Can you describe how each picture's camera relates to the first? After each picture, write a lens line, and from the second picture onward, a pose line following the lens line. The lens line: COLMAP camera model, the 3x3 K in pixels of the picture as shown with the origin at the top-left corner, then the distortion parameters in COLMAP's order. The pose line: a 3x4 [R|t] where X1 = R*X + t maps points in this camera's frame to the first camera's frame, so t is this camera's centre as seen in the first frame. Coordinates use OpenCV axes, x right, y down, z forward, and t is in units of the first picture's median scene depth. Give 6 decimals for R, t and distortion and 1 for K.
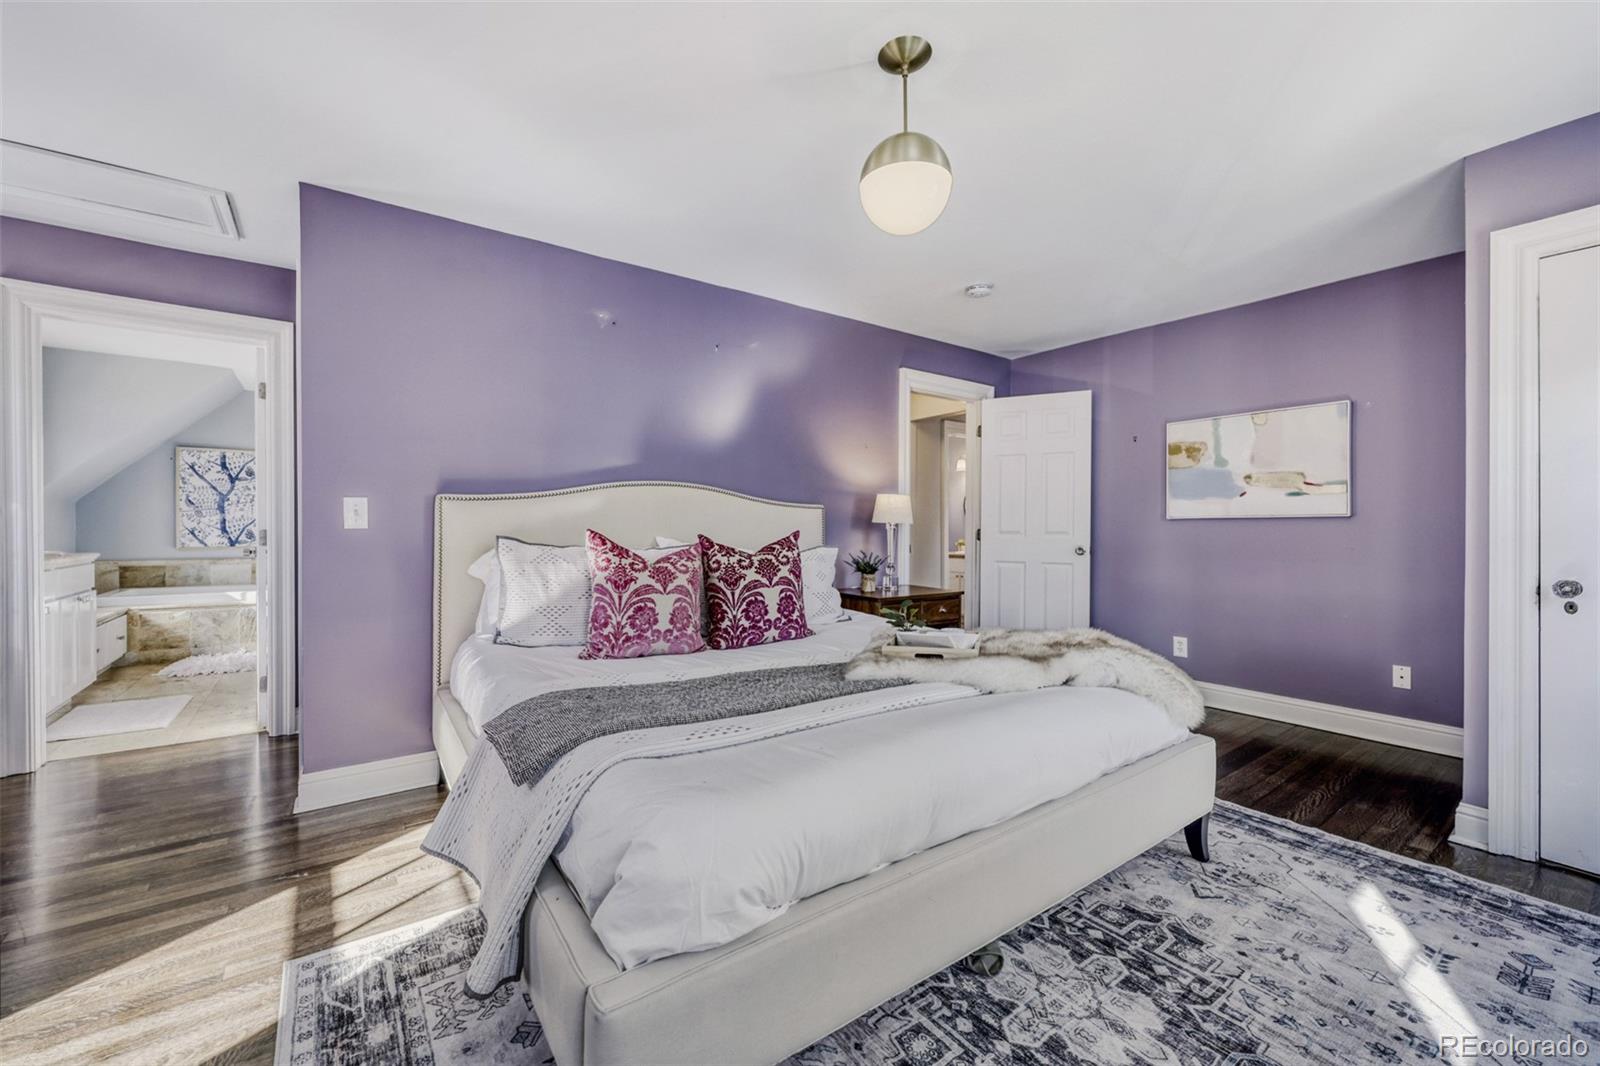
lens RADIAL K [[648.3, 0, 799.4], [0, 648.3, 527.1], [0, 0, 1]] dist [0.000704, 0.000875]
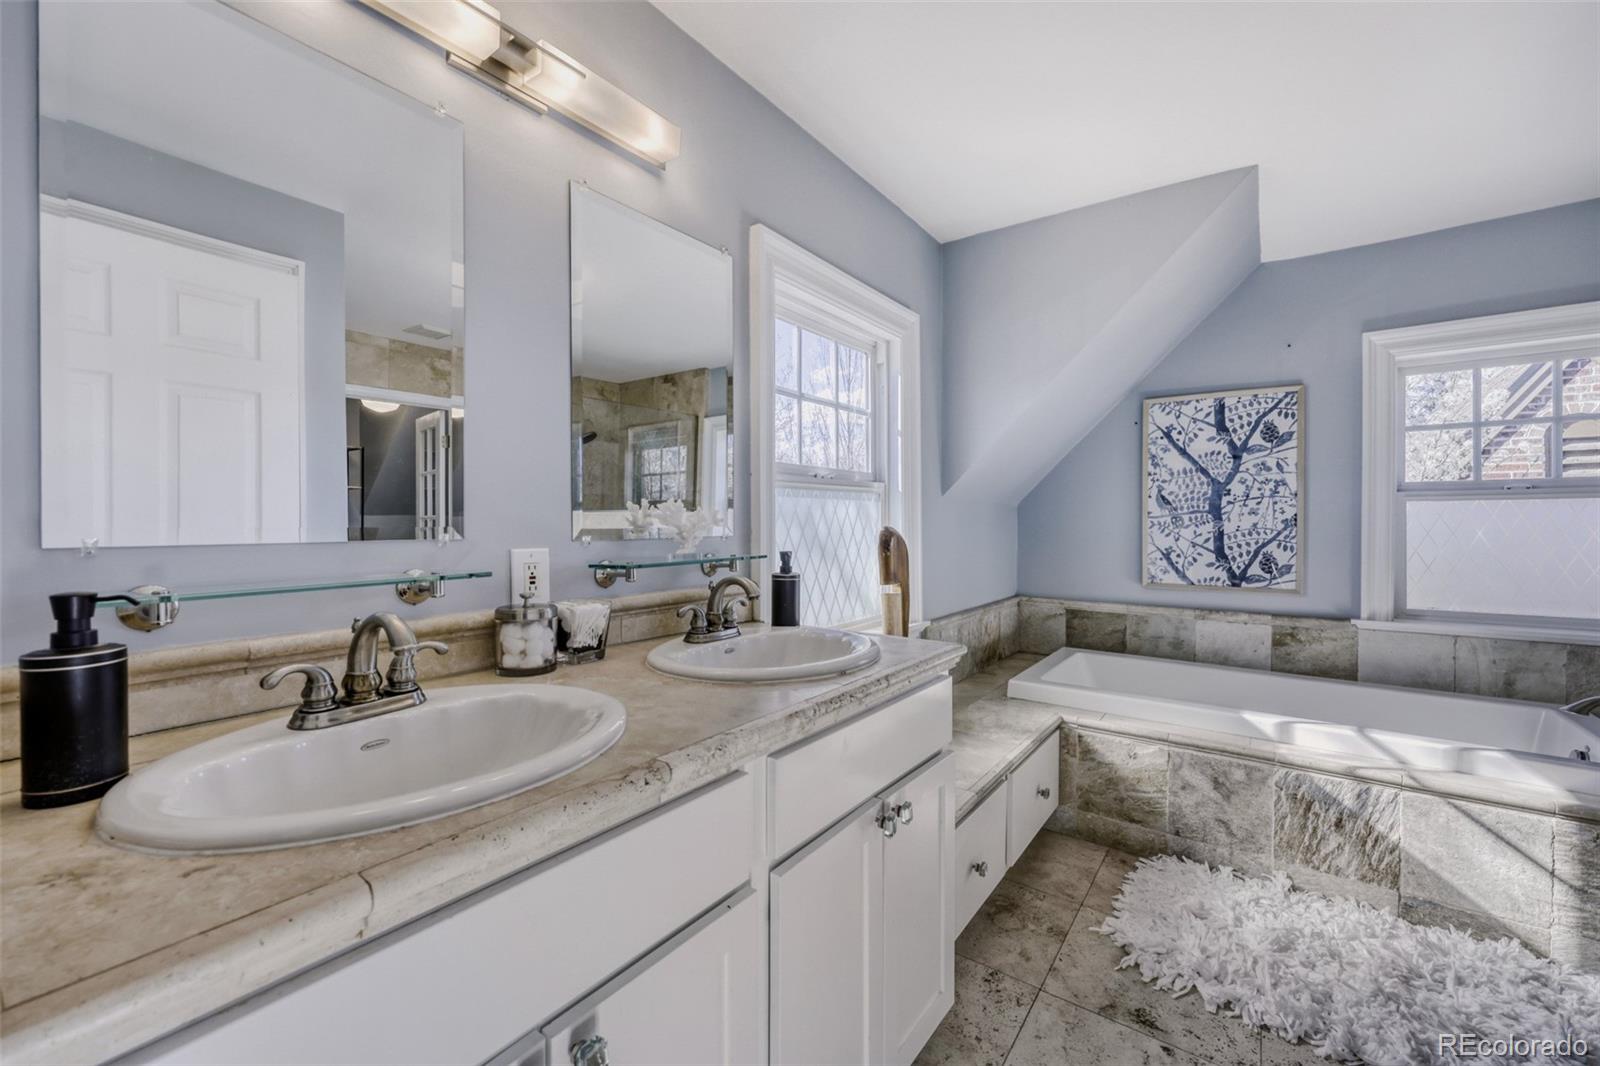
lens RADIAL K [[648.3, 0, 799.4], [0, 648.3, 527.1], [0, 0, 1]] dist [0.000704, 0.000875]
pose [[0.311939, 0.005634, -0.950085, -0.518271], [-0.004821, 0.999979, 0.004347, -0.016698], [0.950090, 0.003224, 0.311960, 0.541256]]
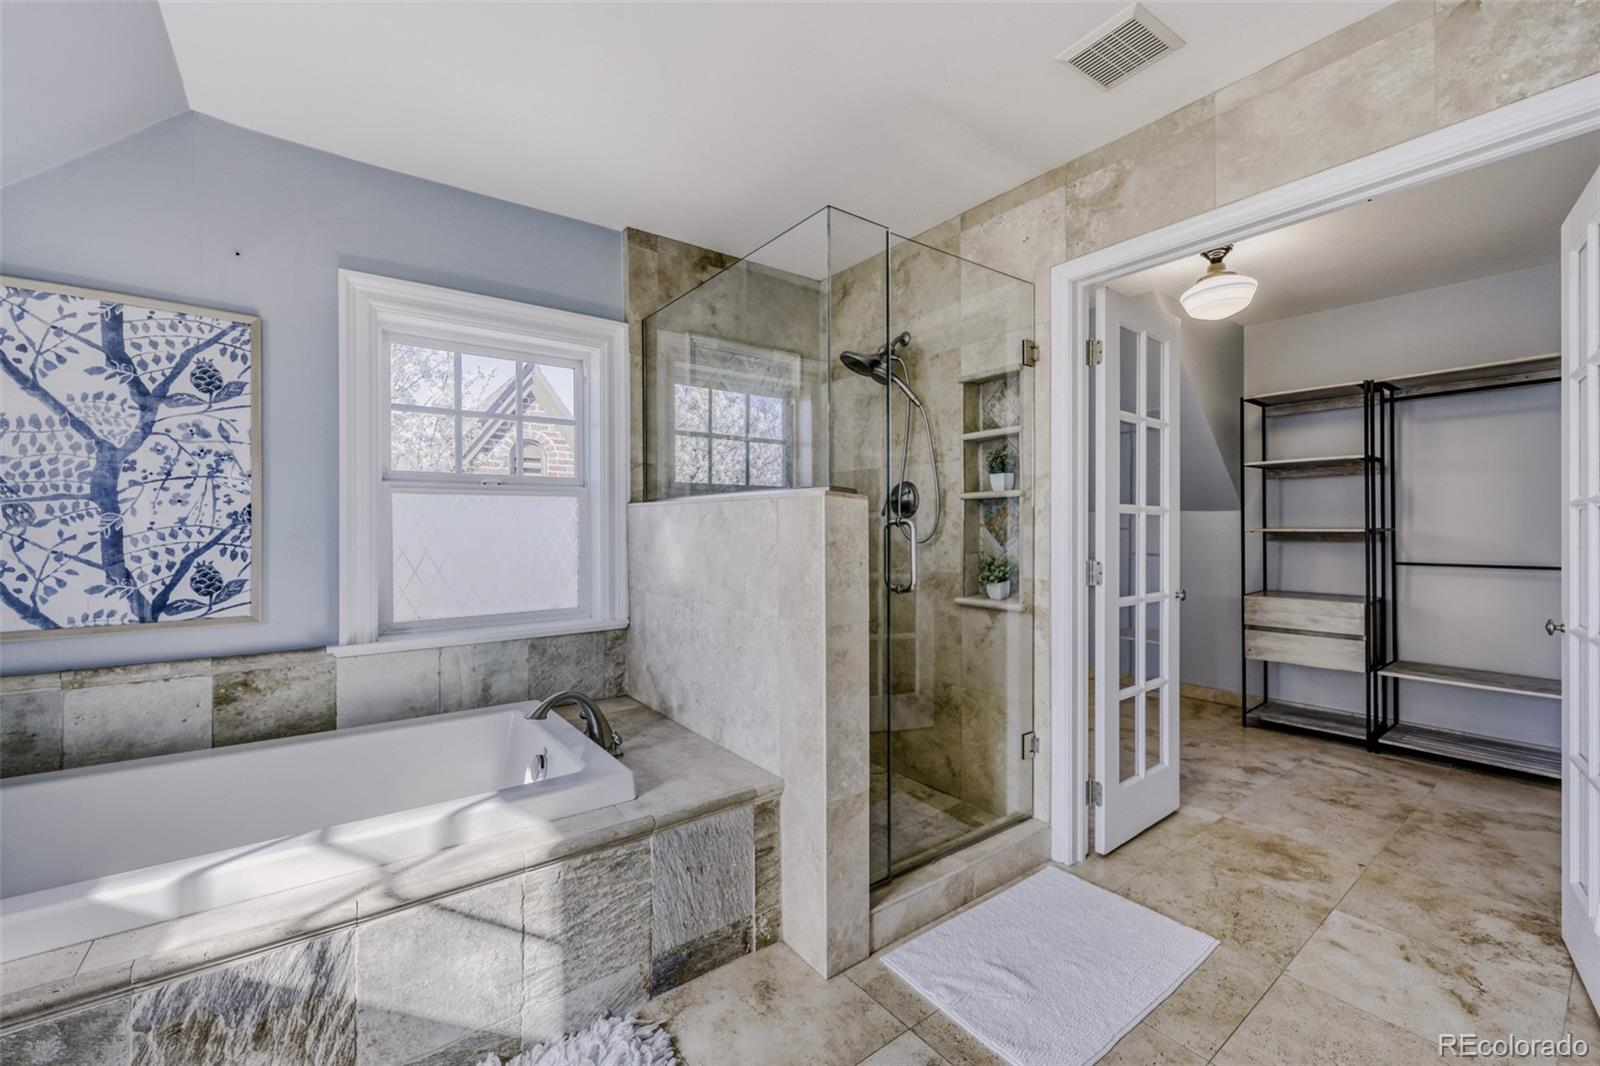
lens RADIAL K [[648.3, 0, 799.4], [0, 648.3, 527.1], [0, 0, 1]] dist [0.000704, 0.000875]
pose [[0.999793, -0.002141, 0.020221, -0.590291], [0.002259, 0.999980, -0.005843, -0.012235], [-0.020209, 0.005887, 0.999778, 0.708577]]
